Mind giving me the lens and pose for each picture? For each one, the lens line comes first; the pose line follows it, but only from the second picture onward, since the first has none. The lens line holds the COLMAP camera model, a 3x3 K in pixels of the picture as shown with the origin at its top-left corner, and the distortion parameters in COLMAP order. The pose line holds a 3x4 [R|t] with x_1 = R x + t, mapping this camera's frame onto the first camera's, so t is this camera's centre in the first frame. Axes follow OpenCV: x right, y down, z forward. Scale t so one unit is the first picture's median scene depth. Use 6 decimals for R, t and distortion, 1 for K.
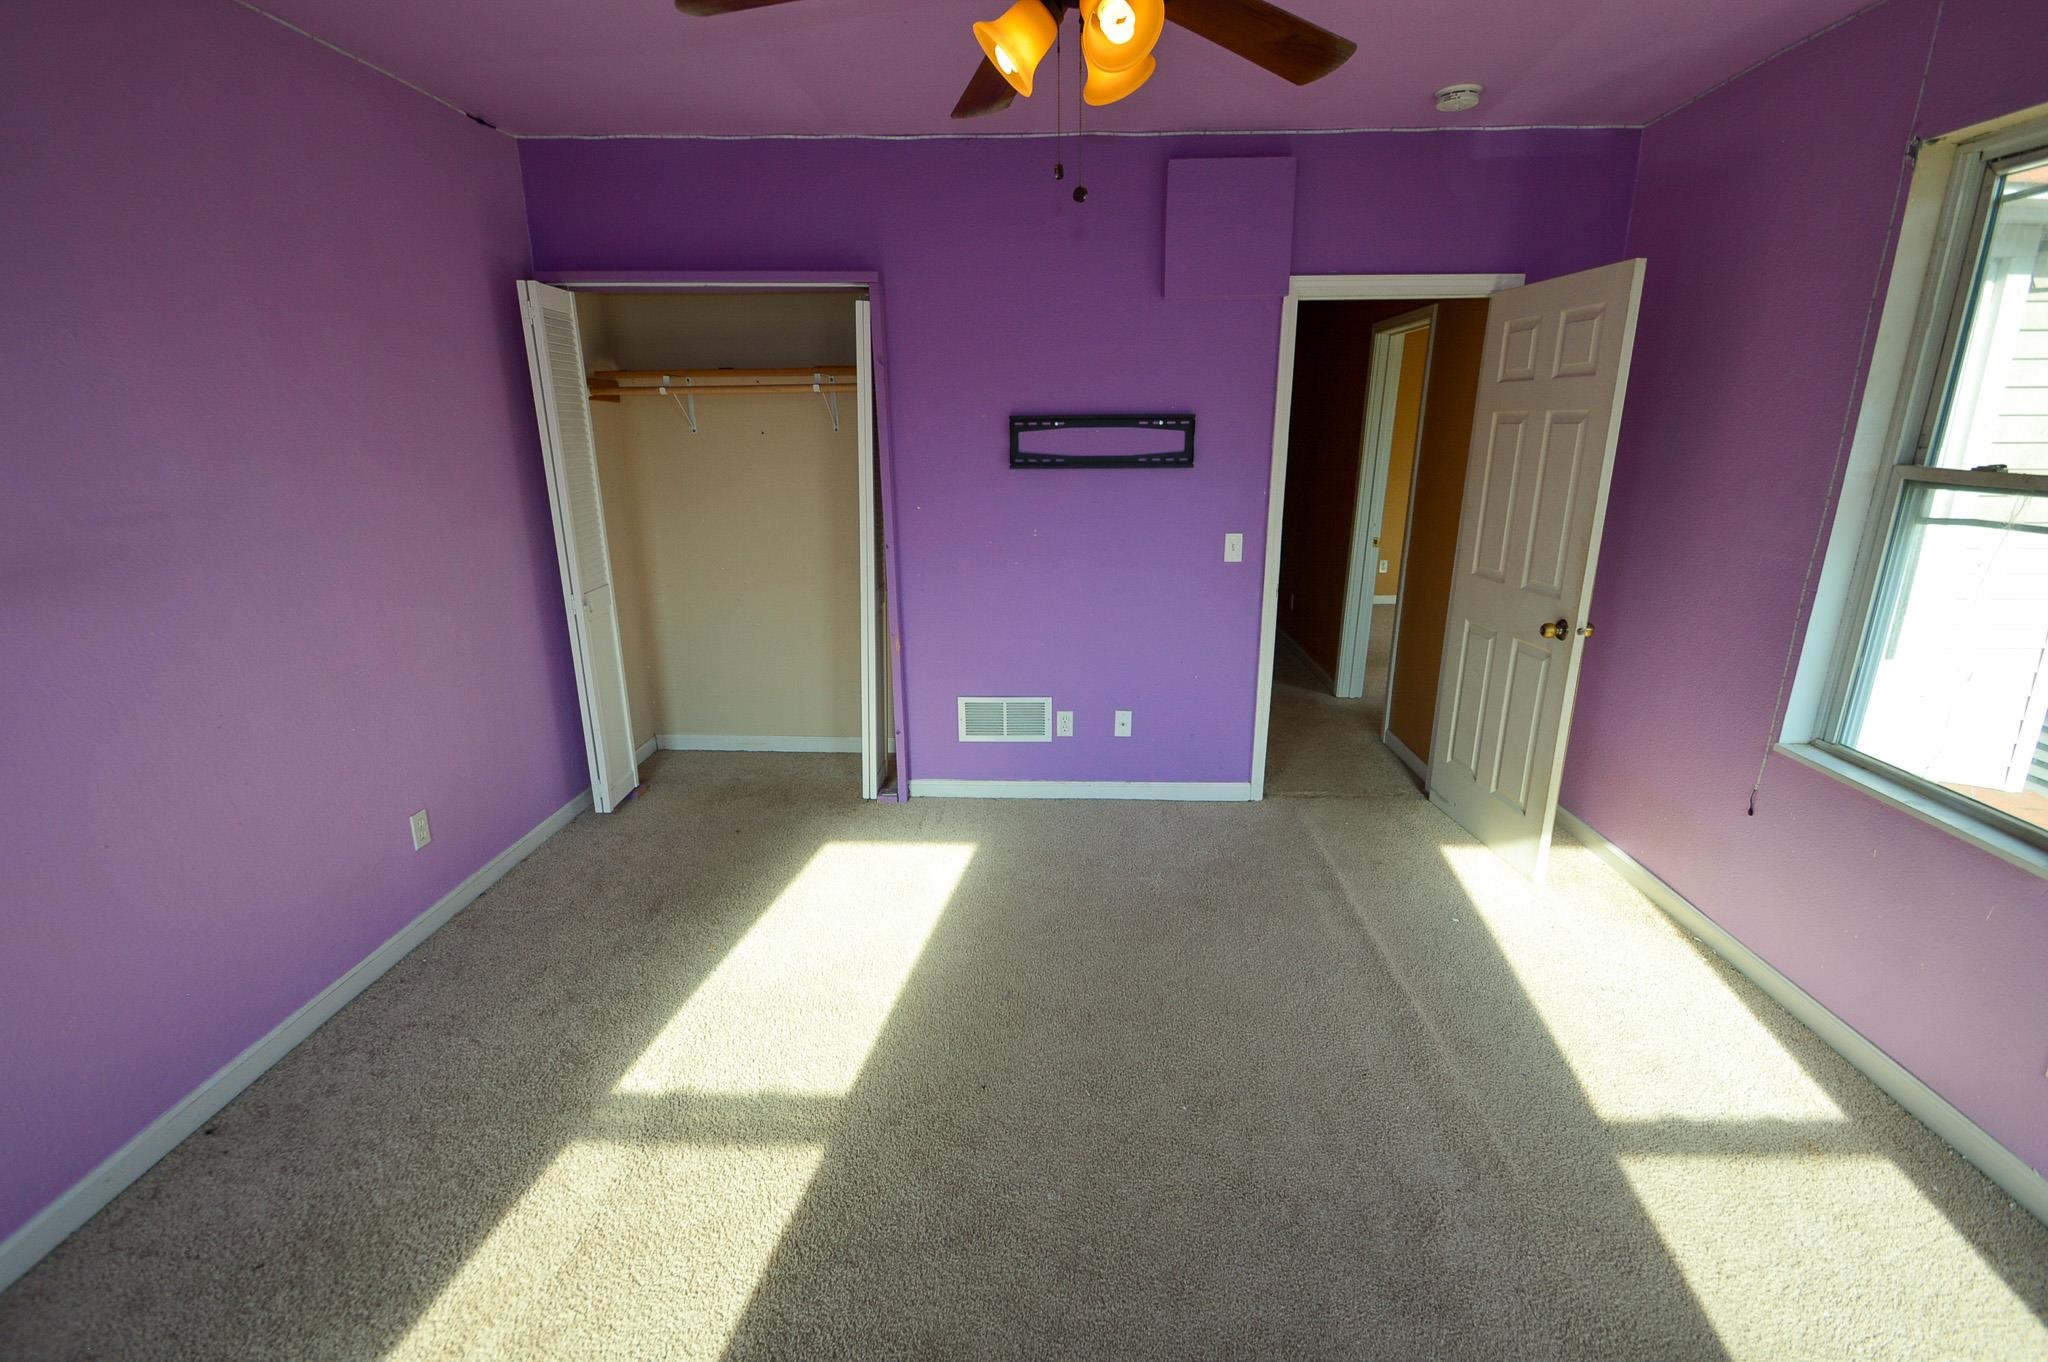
lens RADIAL K [[907.7, 0, 1018.0], [0, 907.7, 676.1], [0, 0, 1]] dist [0.003309, -0.008179]
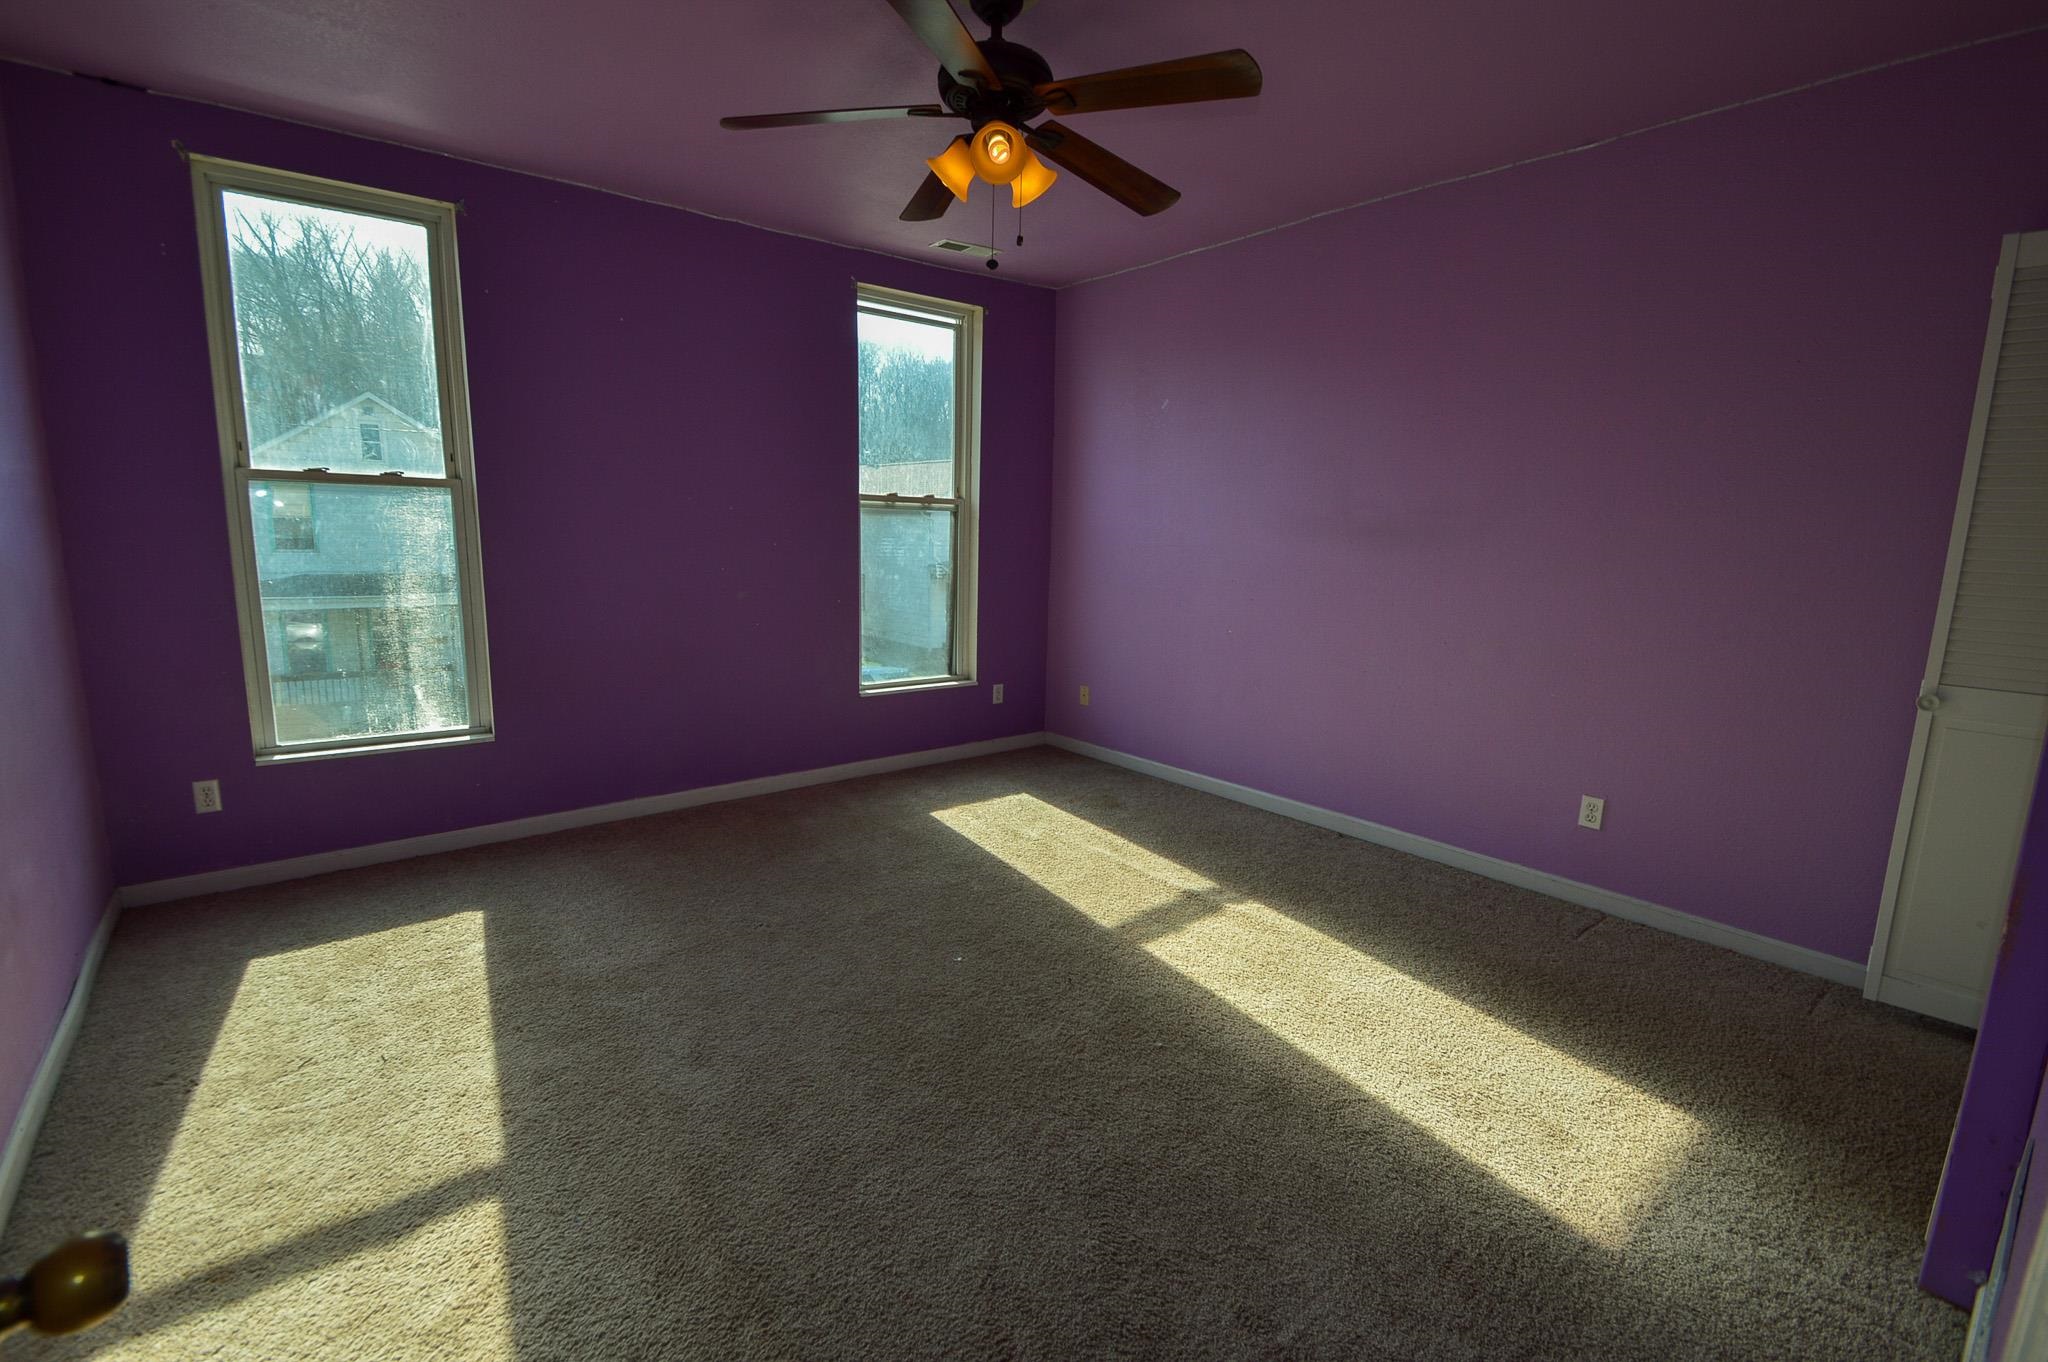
lens RADIAL K [[907.7, 0, 1018.5], [0, 907.7, 679.5], [0, 0, 1]] dist [0.003309, -0.008179]
pose [[-0.747158, 0.105497, -0.656220, 0.722737], [-0.197075, 0.907758, 0.370320, -0.313907], [0.634757, 0.406012, -0.657448, 1.529875]]
